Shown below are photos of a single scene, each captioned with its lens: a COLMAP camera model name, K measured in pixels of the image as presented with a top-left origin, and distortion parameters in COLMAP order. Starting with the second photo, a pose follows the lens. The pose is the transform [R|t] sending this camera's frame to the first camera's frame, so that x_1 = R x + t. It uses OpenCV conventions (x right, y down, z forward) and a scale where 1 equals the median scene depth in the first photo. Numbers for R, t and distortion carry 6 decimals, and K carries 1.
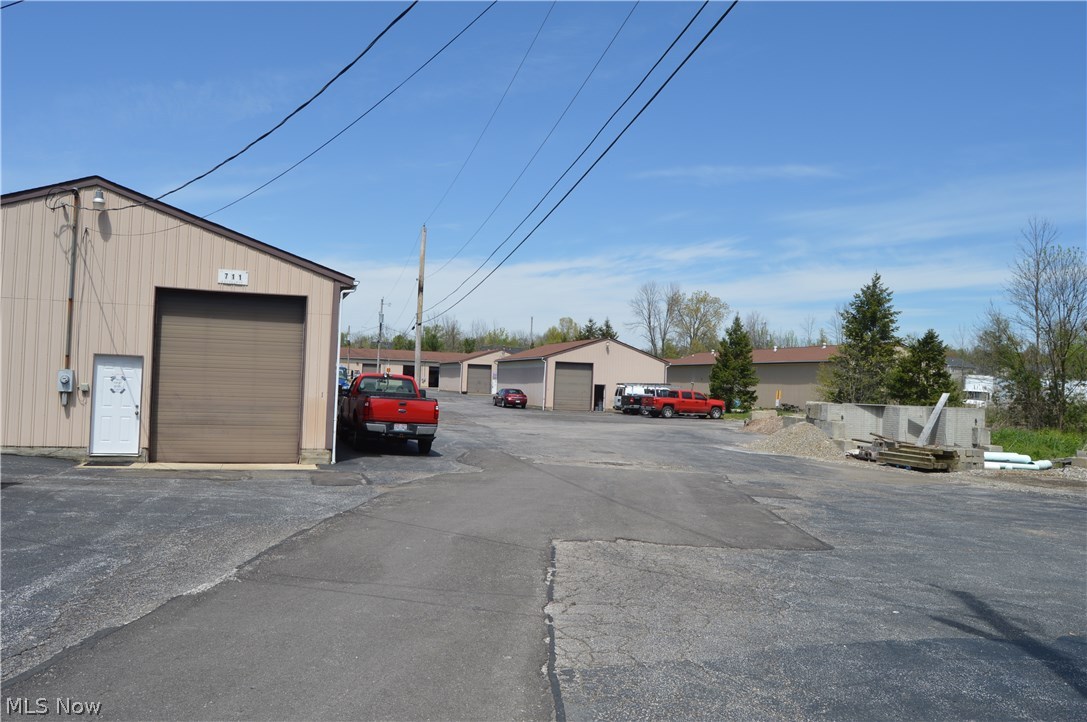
lens RADIAL K [[852.8, 0, 543.5], [0, 852.8, 361.0], [0, 0, 1]] dist [-0.012152, 0.002678]
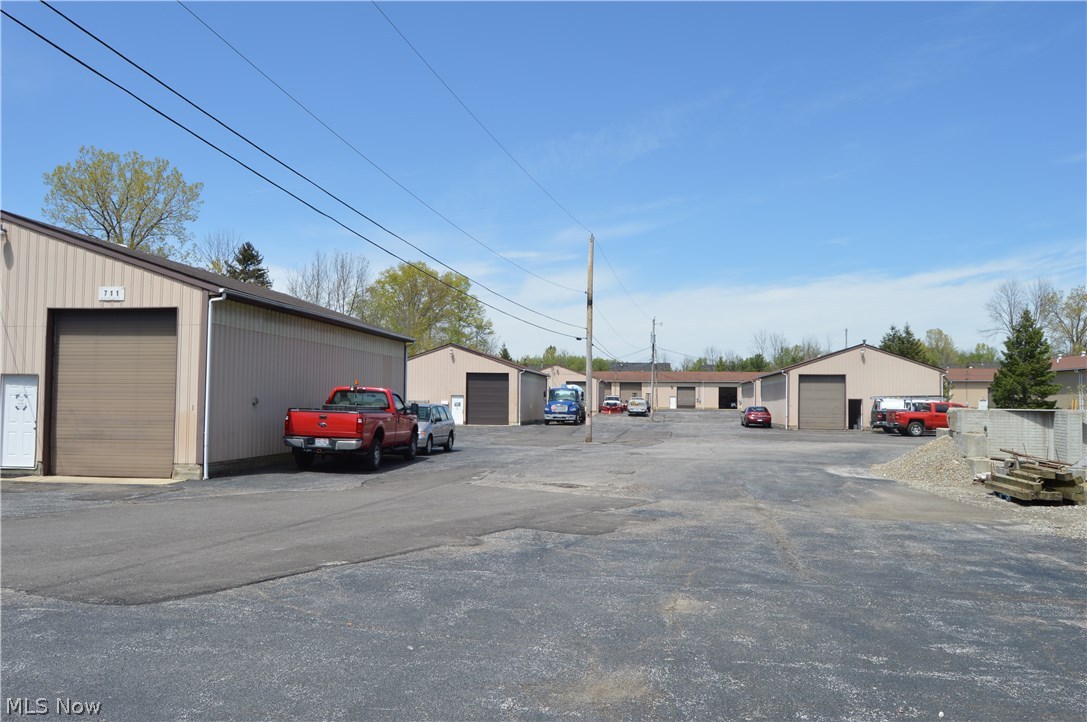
lens RADIAL K [[852.8, 0, 543.5], [0, 852.8, 361.0], [0, 0, 1]] dist [-0.012152, 0.002678]
pose [[0.906319, -0.047274, -0.419943, 0.438478], [0.034749, 0.998695, -0.037432, 0.031525], [0.421164, 0.019333, 0.906778, 0.248507]]
